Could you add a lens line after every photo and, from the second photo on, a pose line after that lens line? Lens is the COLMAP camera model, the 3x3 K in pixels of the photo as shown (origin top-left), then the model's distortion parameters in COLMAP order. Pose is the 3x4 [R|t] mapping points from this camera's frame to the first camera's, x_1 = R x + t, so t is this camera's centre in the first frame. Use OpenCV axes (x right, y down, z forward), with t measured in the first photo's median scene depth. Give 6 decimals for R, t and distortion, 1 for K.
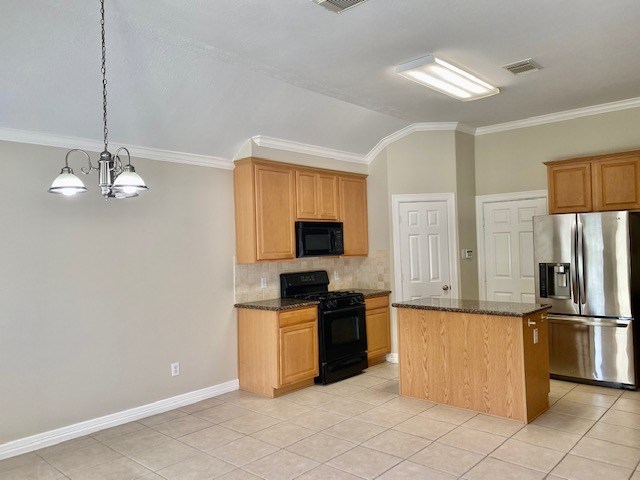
lens RADIAL K [[489.8, 0, 320.0], [0, 489.8, 240.0], [0, 0, 1]] dist [0.103297, -0.157720]
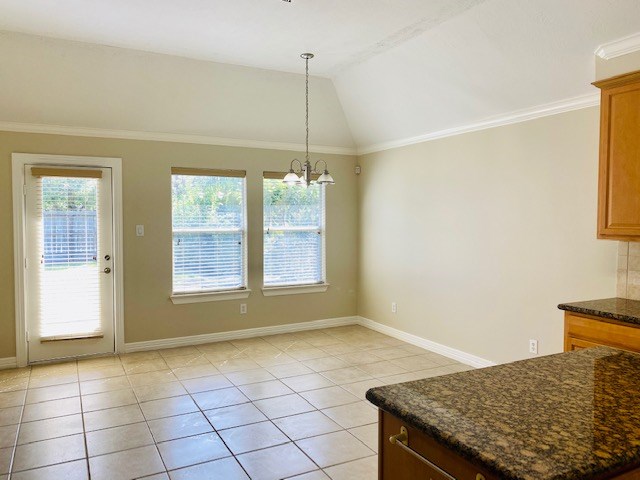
lens RADIAL K [[489.8, 0, 320.0], [0, 489.8, 240.0], [0, 0, 1]] dist [0.103297, -0.157720]
pose [[-0.343255, 0.075975, -0.936164, 0.586144], [0.027273, 0.997109, 0.070921, -0.010350], [0.938846, -0.001188, -0.344335, 0.802315]]
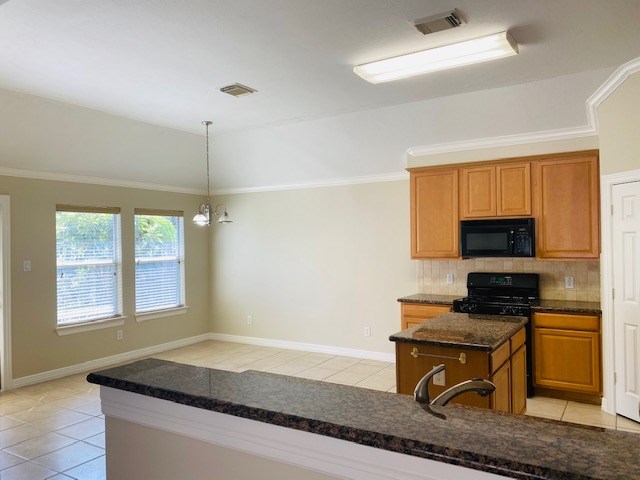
lens RADIAL K [[489.8, 0, 320.0], [0, 489.8, 240.0], [0, 0, 1]] dist [0.103297, -0.157720]
pose [[0.177944, 0.026227, -0.983691, 0.882281], [0.025926, 0.999173, 0.031330, -0.037257], [0.983699, -0.031079, 0.177117, 0.535837]]
